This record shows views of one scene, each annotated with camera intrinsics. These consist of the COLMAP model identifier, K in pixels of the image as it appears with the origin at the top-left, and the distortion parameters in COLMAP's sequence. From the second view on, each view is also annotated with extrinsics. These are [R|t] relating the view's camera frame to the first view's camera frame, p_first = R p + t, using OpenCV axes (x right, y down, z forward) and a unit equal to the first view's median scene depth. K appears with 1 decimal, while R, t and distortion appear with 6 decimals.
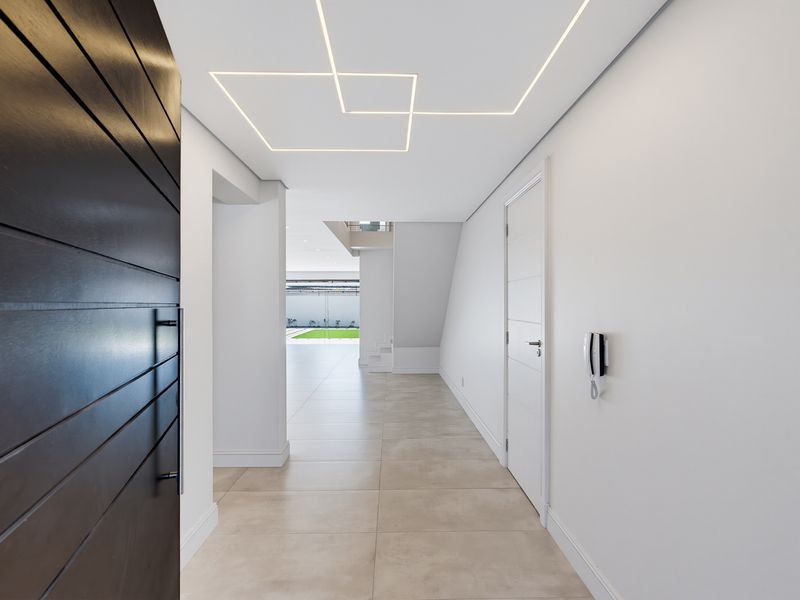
lens RADIAL K [[410.1, 0, 400.0], [0, 410.1, 300.0], [0, 0, 1]] dist [-0.000782, -0.000908]
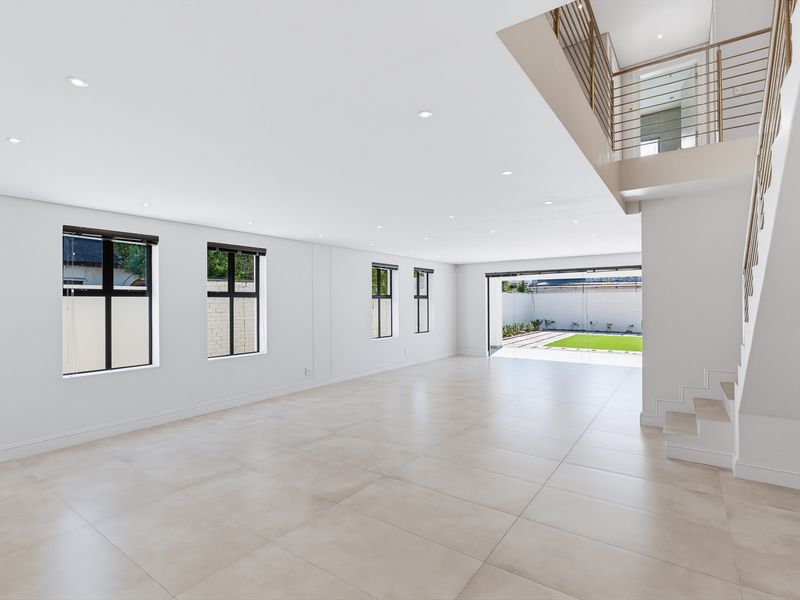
lens RADIAL K [[406.8, 0, 400.0], [0, 406.8, 300.0], [0, 0, 1]] dist [-0.002375, -0.000717]
pose [[0.806004, -0.006265, -0.591877, -0.023806], [0.009266, 0.999955, 0.002033, -0.000974], [0.591837, -0.007123, 0.806026, 0.233180]]
